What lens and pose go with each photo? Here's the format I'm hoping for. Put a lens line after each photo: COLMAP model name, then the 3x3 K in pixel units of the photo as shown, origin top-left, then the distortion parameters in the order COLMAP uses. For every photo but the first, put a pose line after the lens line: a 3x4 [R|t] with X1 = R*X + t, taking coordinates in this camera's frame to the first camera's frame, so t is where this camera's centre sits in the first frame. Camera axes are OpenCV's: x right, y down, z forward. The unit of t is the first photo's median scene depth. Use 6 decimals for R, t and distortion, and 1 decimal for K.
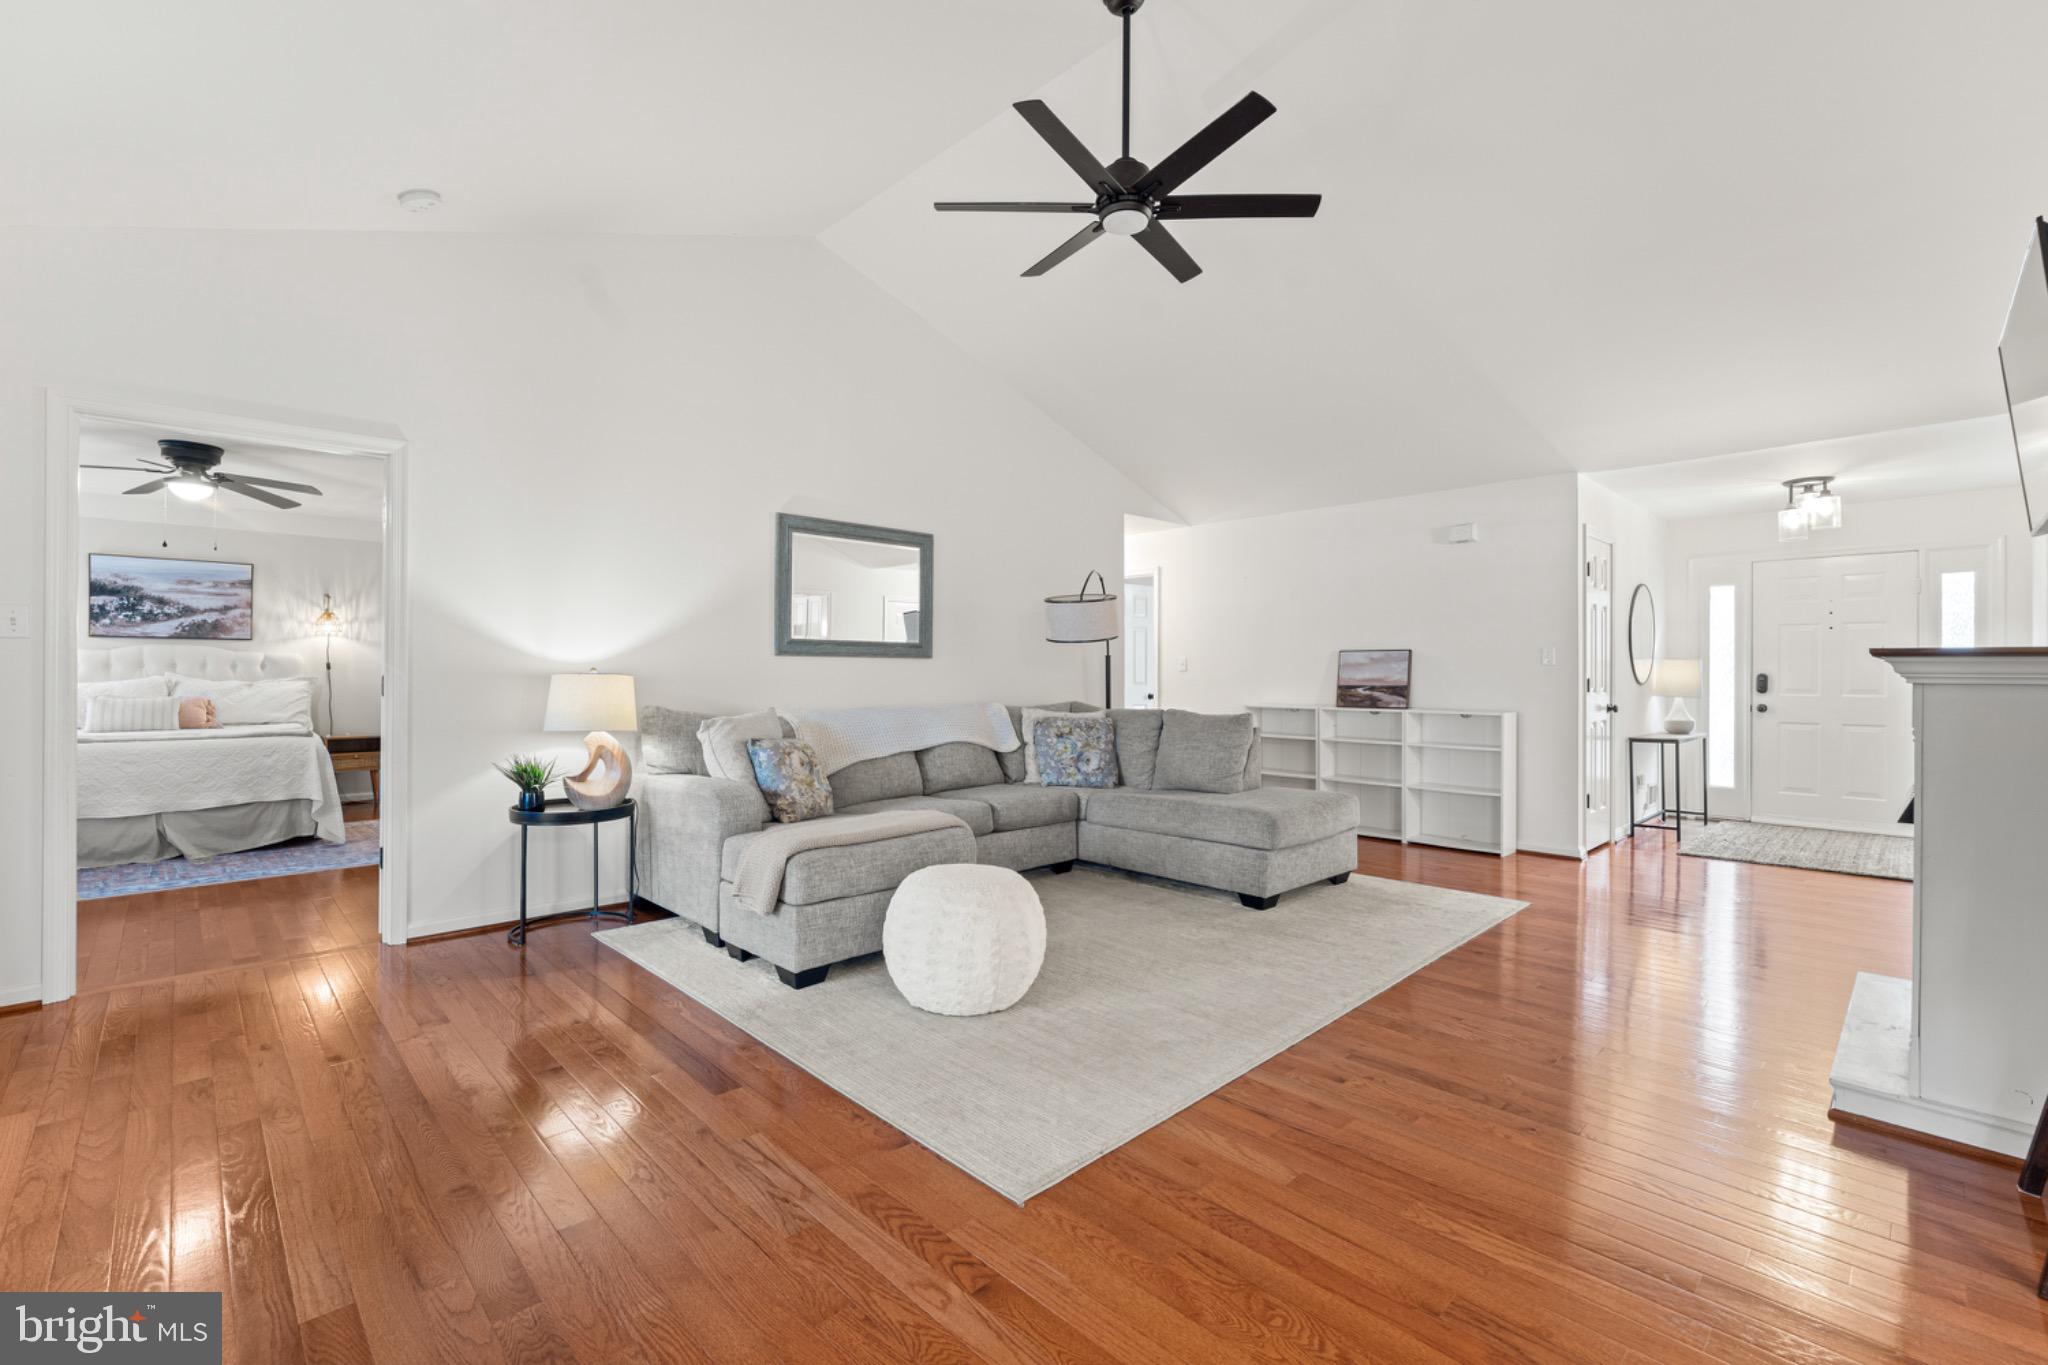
lens RADIAL K [[872.0, 0, 1003.5], [0, 872.0, 674.2], [0, 0, 1]] dist [-0.000646, 0.000526]
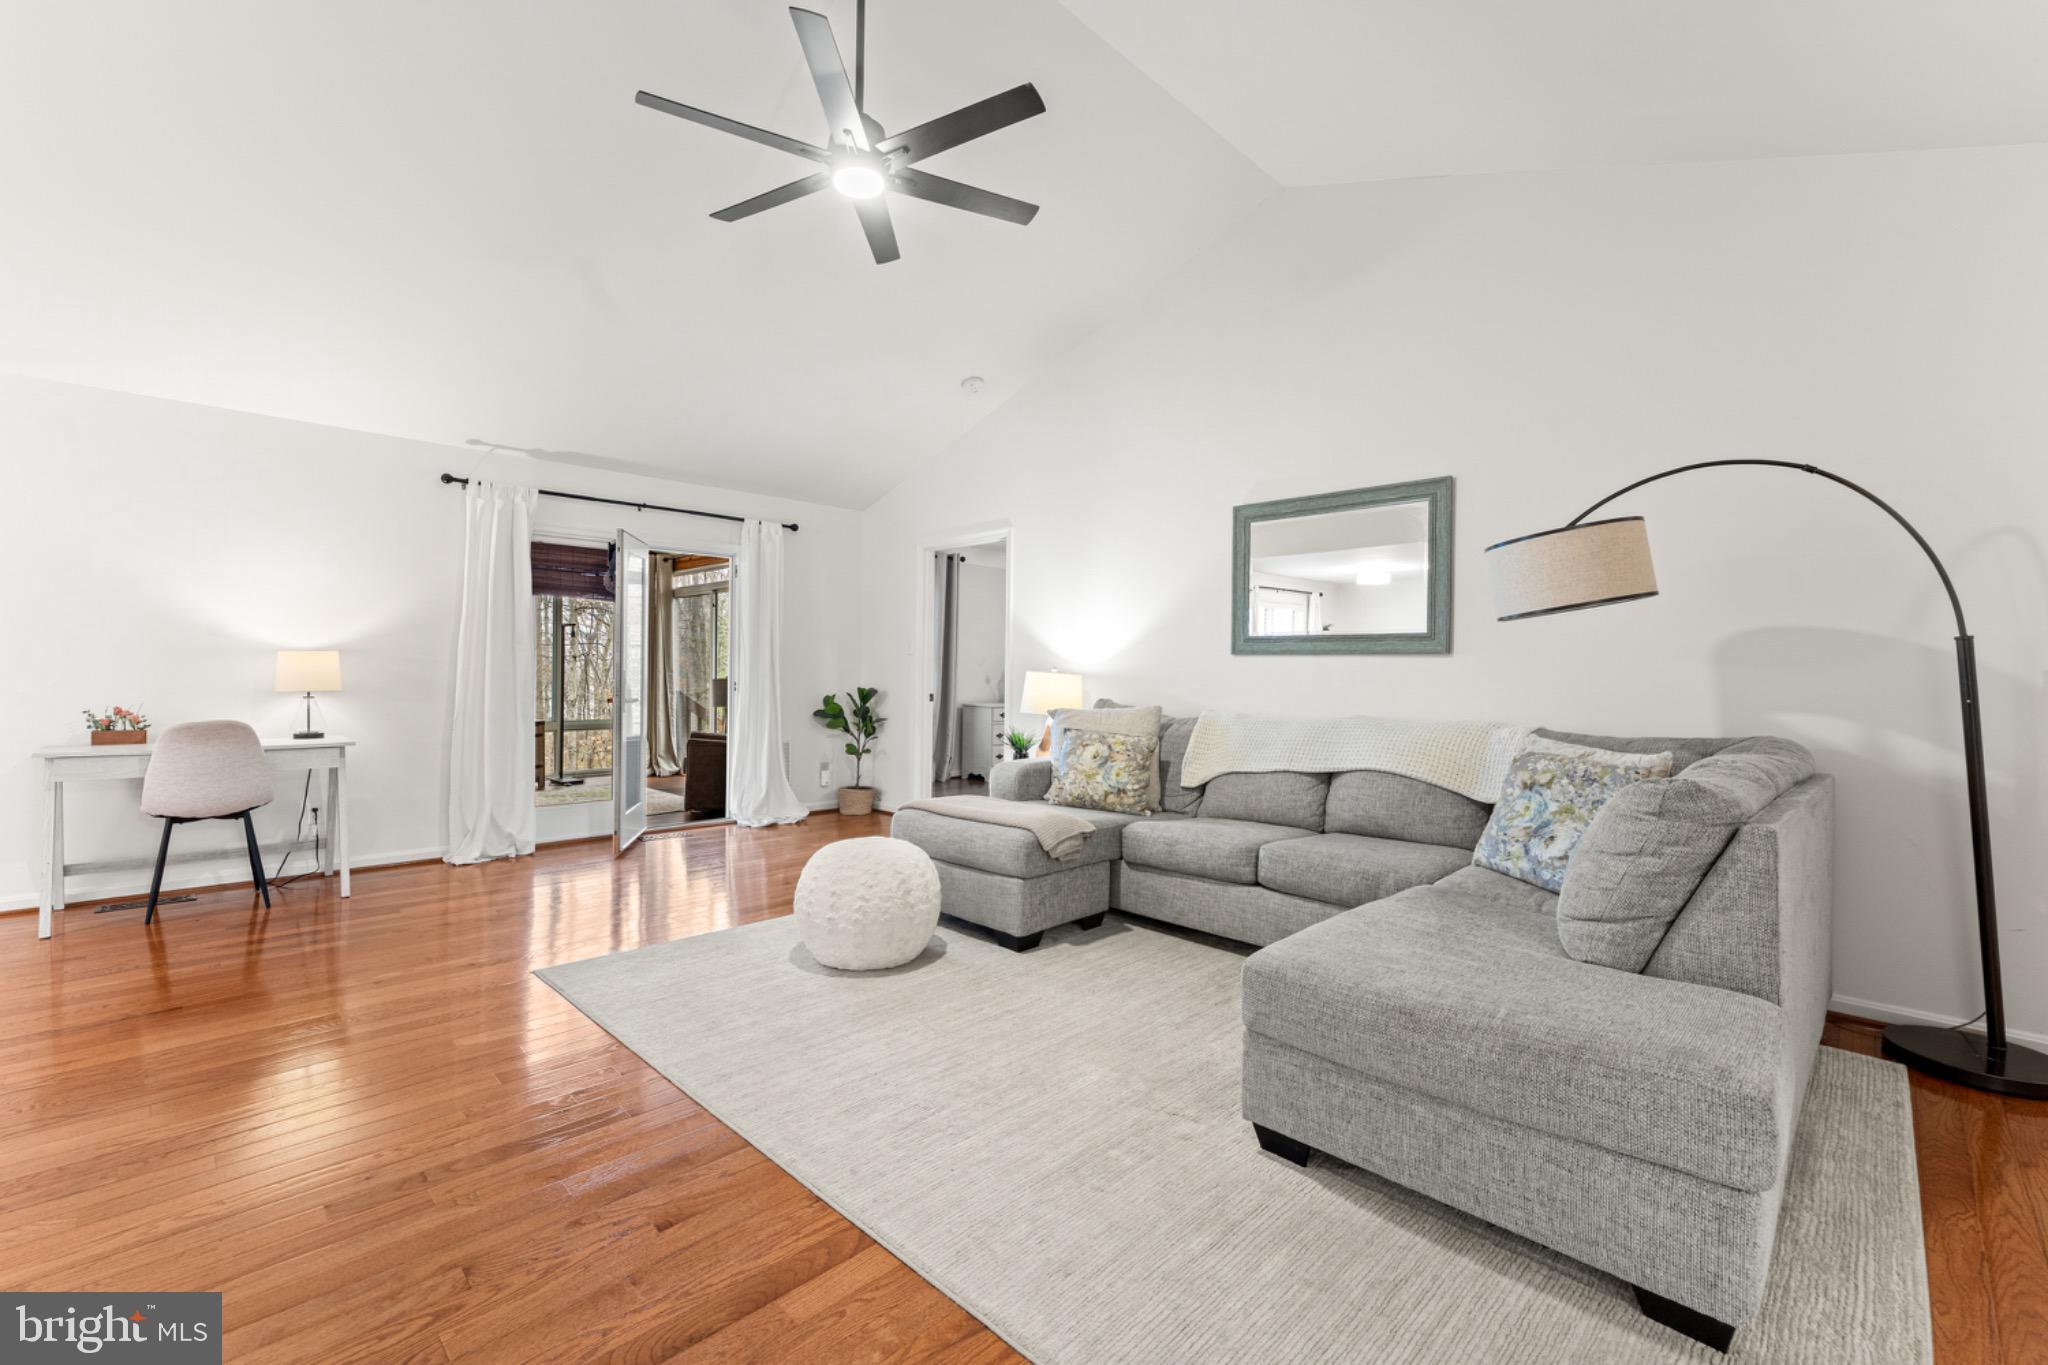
lens RADIAL K [[872.0, 0, 1049.3], [0, 872.0, 678.2], [0, 0, 1]] dist [-0.000646, 0.000526]
pose [[0.046252, 0.005037, -0.998917, 0.504657], [-0.014025, 0.999892, 0.004392, 0.002166], [0.998831, 0.013807, 0.046318, 0.546146]]
